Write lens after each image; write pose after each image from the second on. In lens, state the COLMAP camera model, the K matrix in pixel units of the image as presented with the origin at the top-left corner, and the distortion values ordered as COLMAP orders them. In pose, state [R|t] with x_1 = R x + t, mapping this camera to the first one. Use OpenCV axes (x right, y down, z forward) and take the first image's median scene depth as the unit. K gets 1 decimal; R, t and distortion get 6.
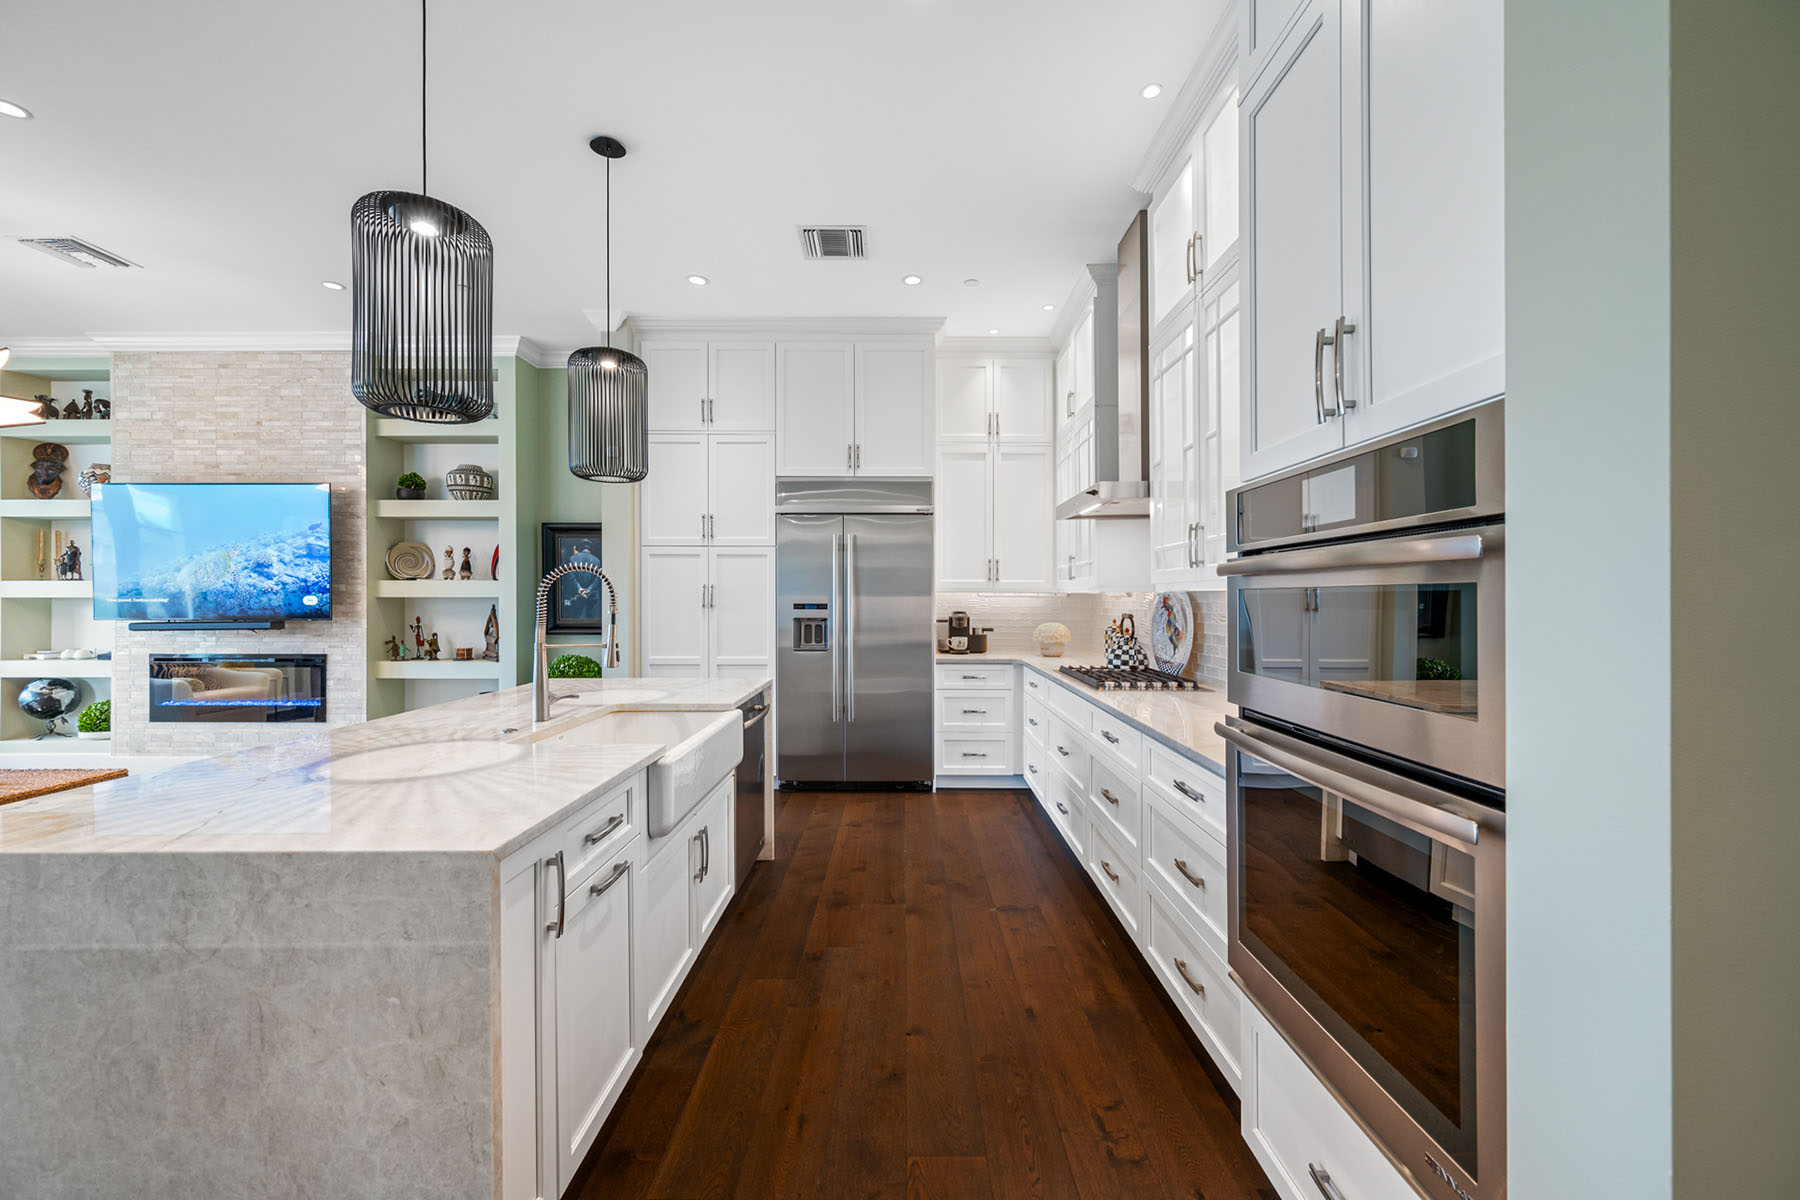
lens RADIAL K [[717.5, 0, 901.6], [0, 717.5, 603.2], [0, 0, 1]] dist [0.000571, -0.000256]
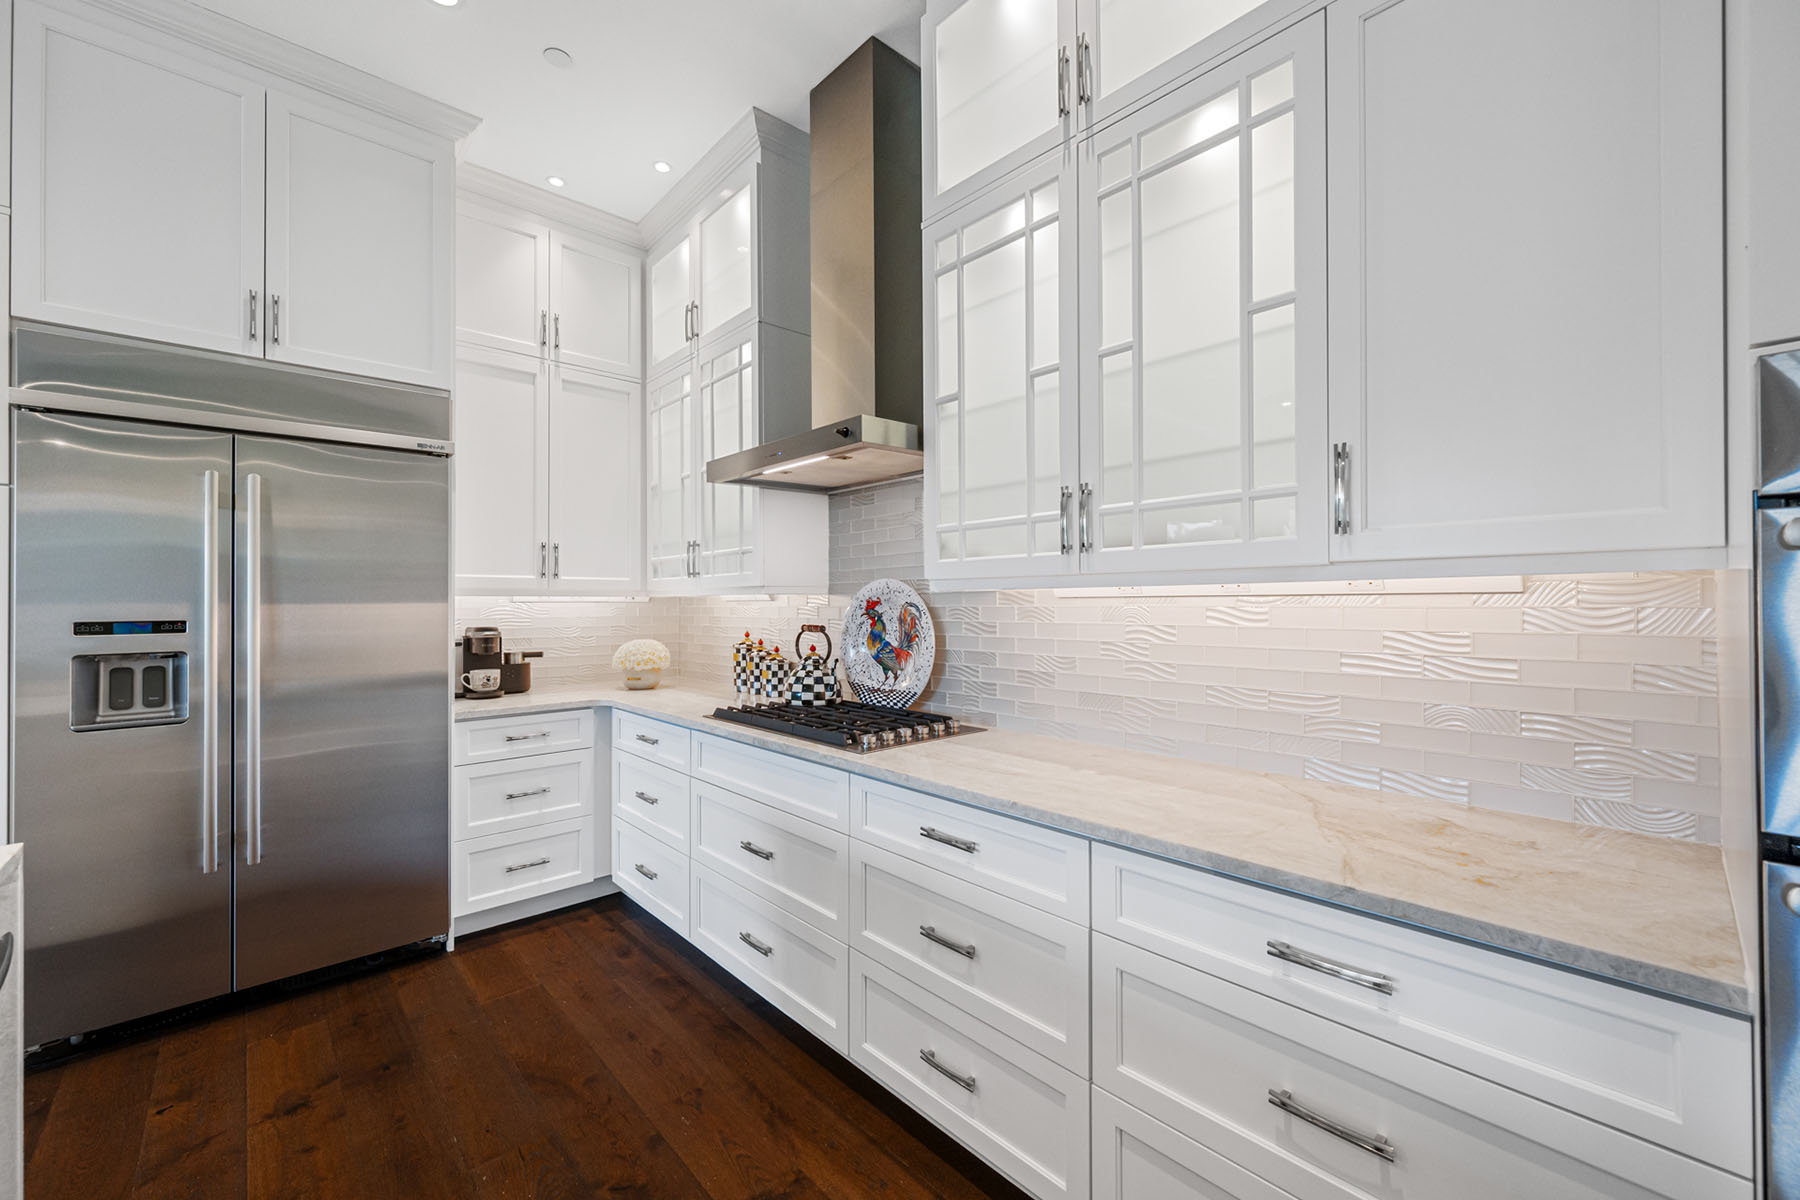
lens RADIAL K [[717.5, 0, 904.5], [0, 717.5, 593.5], [0, 0, 1]] dist [0.000571, -0.000256]
pose [[0.732629, 0.001077, 0.680627, -0.076666], [0.013468, 0.999780, -0.016079, -0.002780], [-0.680495, 0.020947, 0.732454, 0.338147]]
